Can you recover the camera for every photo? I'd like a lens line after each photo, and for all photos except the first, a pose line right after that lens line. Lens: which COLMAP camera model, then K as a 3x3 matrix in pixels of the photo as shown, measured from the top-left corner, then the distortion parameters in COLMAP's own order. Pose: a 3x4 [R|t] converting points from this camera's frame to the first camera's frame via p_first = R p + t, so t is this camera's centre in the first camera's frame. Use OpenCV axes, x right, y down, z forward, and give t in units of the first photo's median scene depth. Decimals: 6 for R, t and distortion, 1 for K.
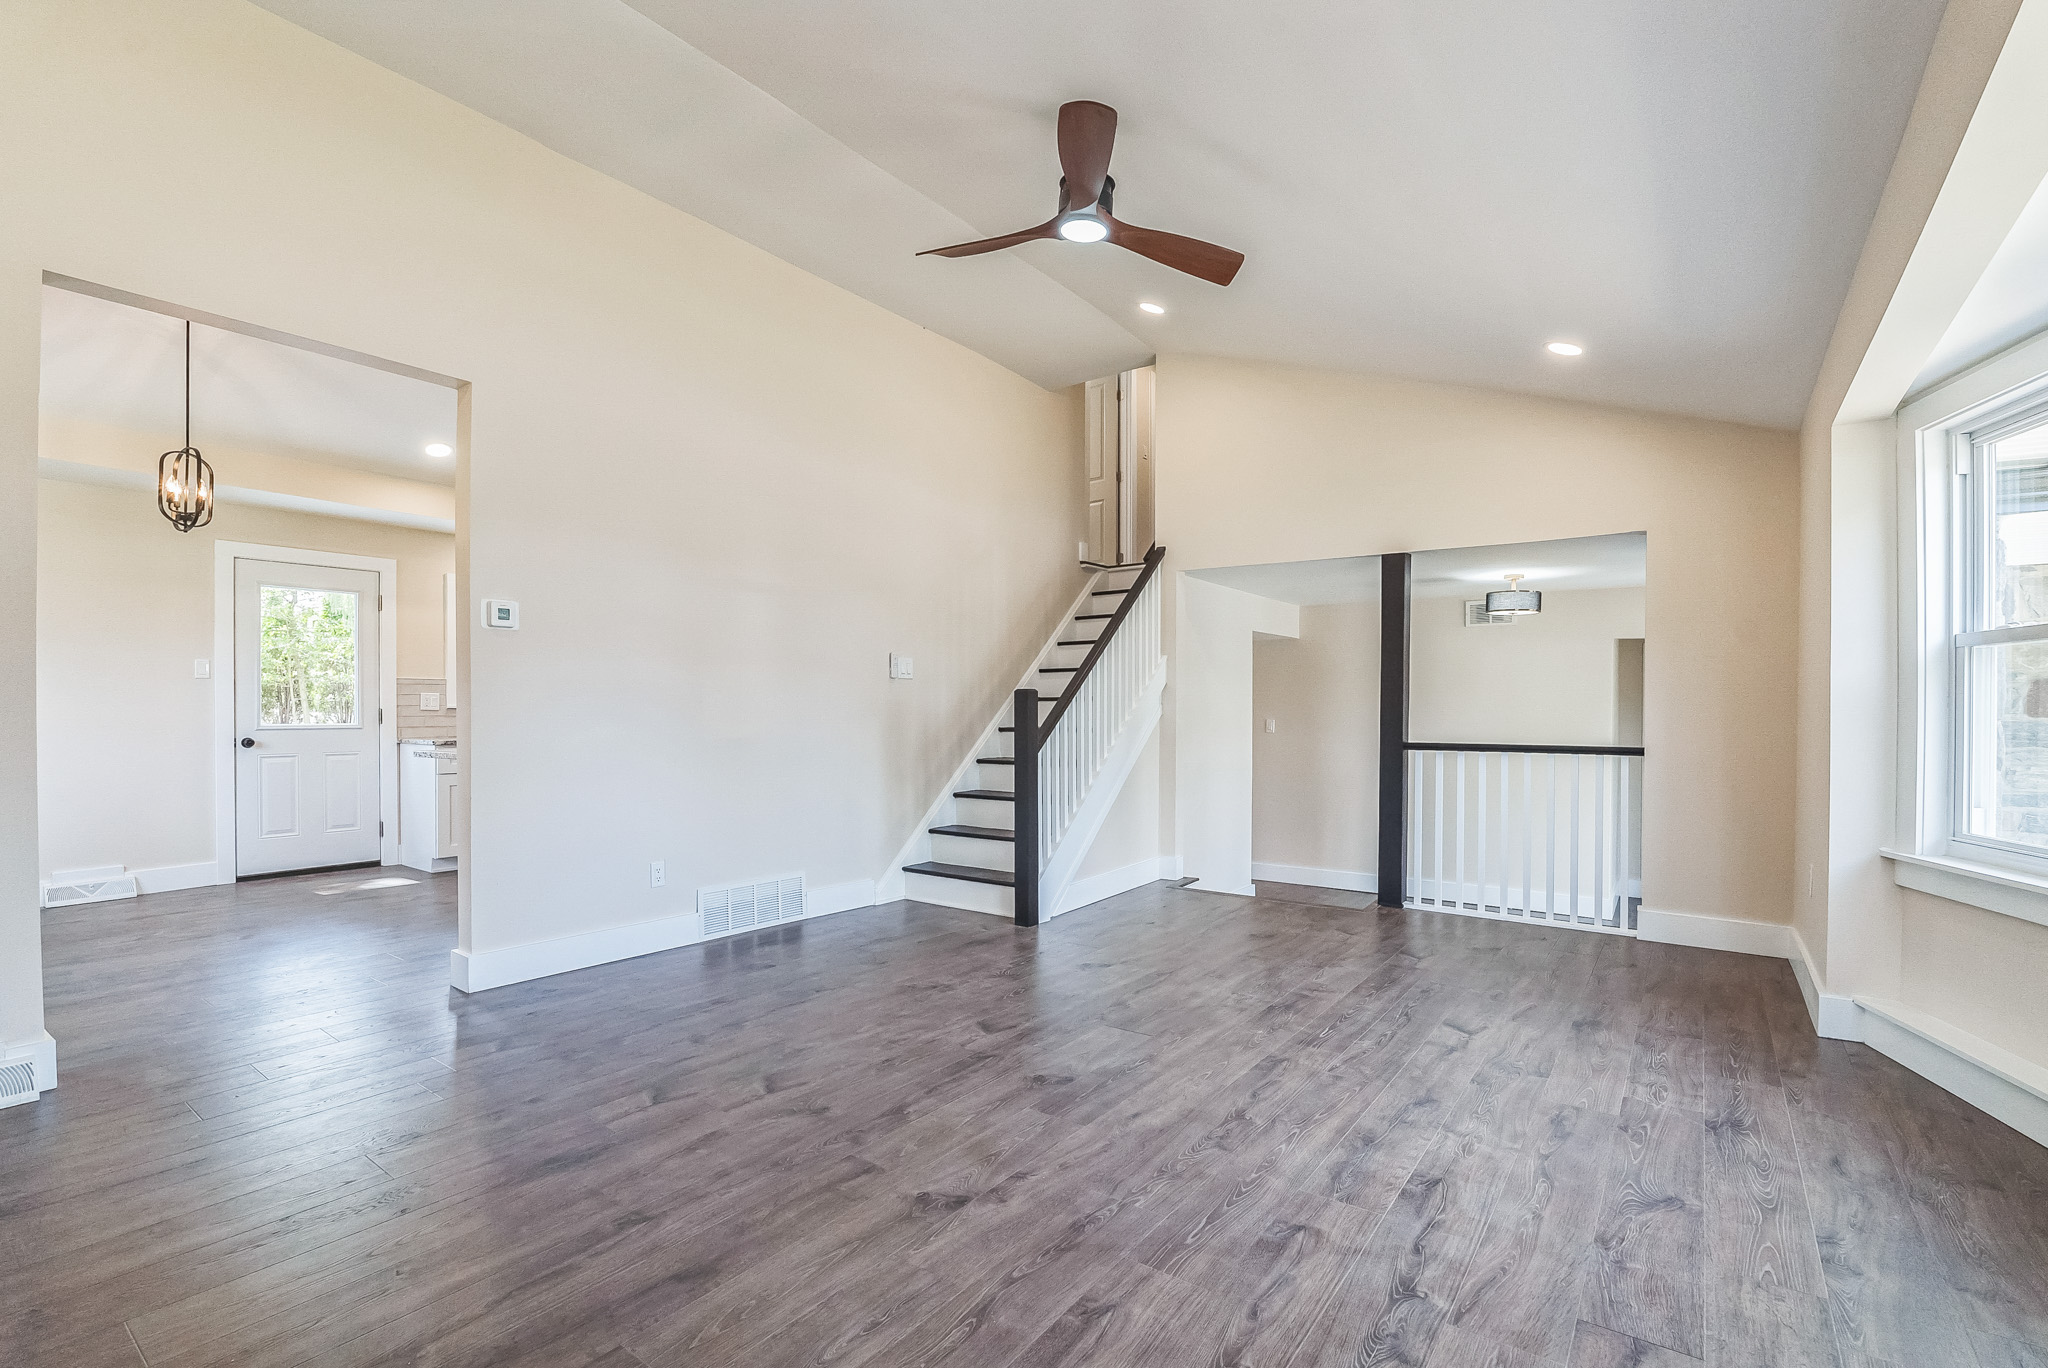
lens RADIAL K [[920.0, 0, 956.0], [0, 920.0, 711.8], [0, 0, 1]] dist [0.000946, -0.000931]
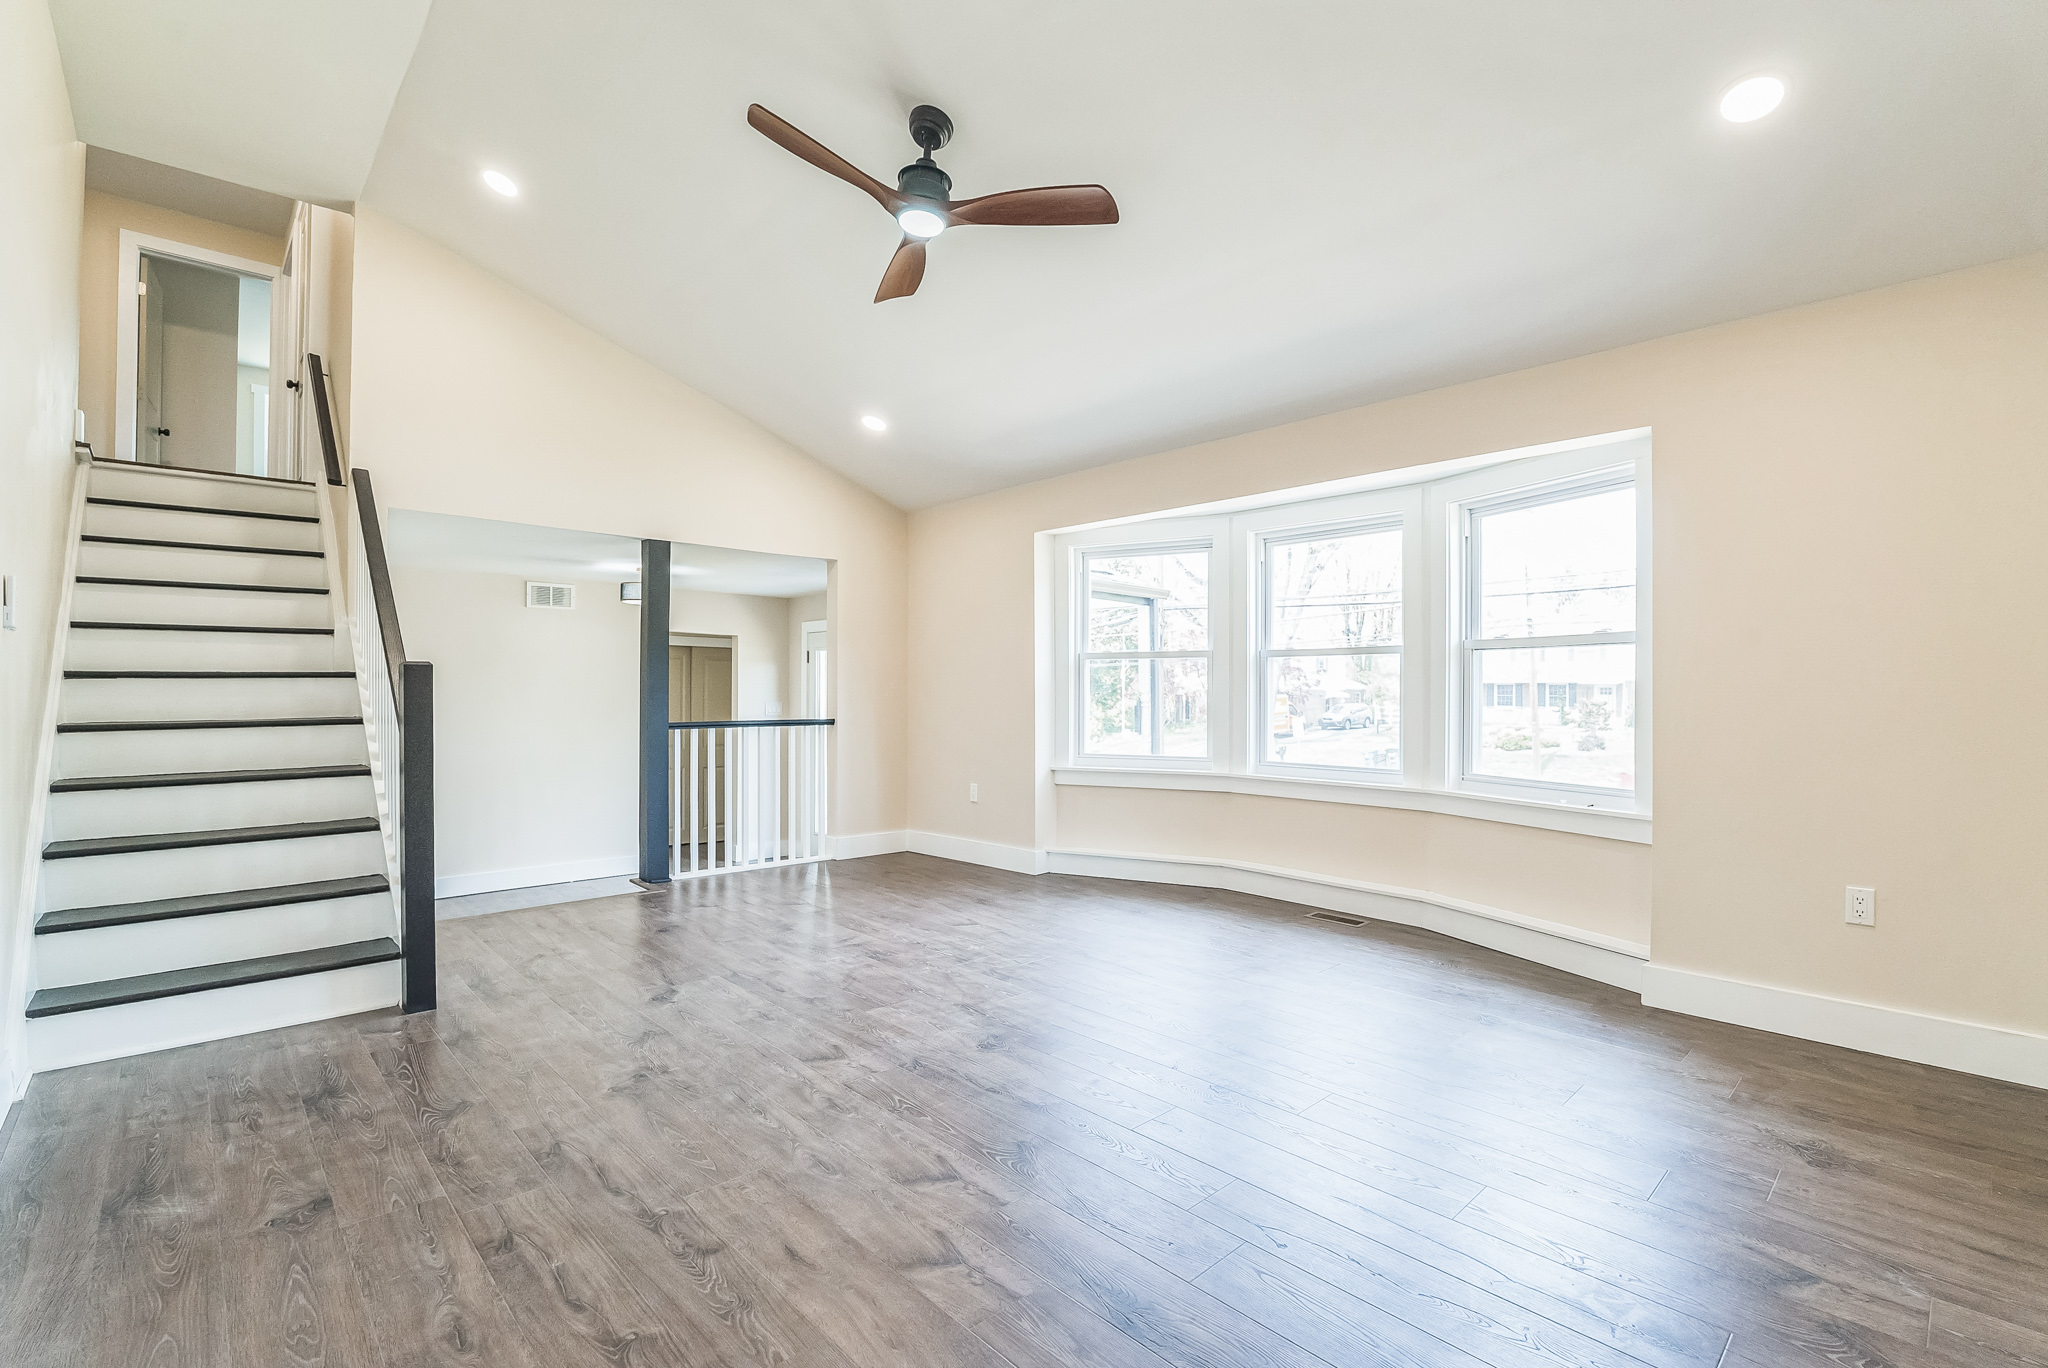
lens RADIAL K [[920.0, 0, 1060.0], [0, 920.0, 685.0], [0, 0, 1]] dist [0.000946, -0.000931]
pose [[0.163774, 0.007565, 0.986469, -0.702203], [0.006720, 0.999939, -0.008784, 0.004036], [-0.986475, 0.008068, 0.163714, 0.578966]]
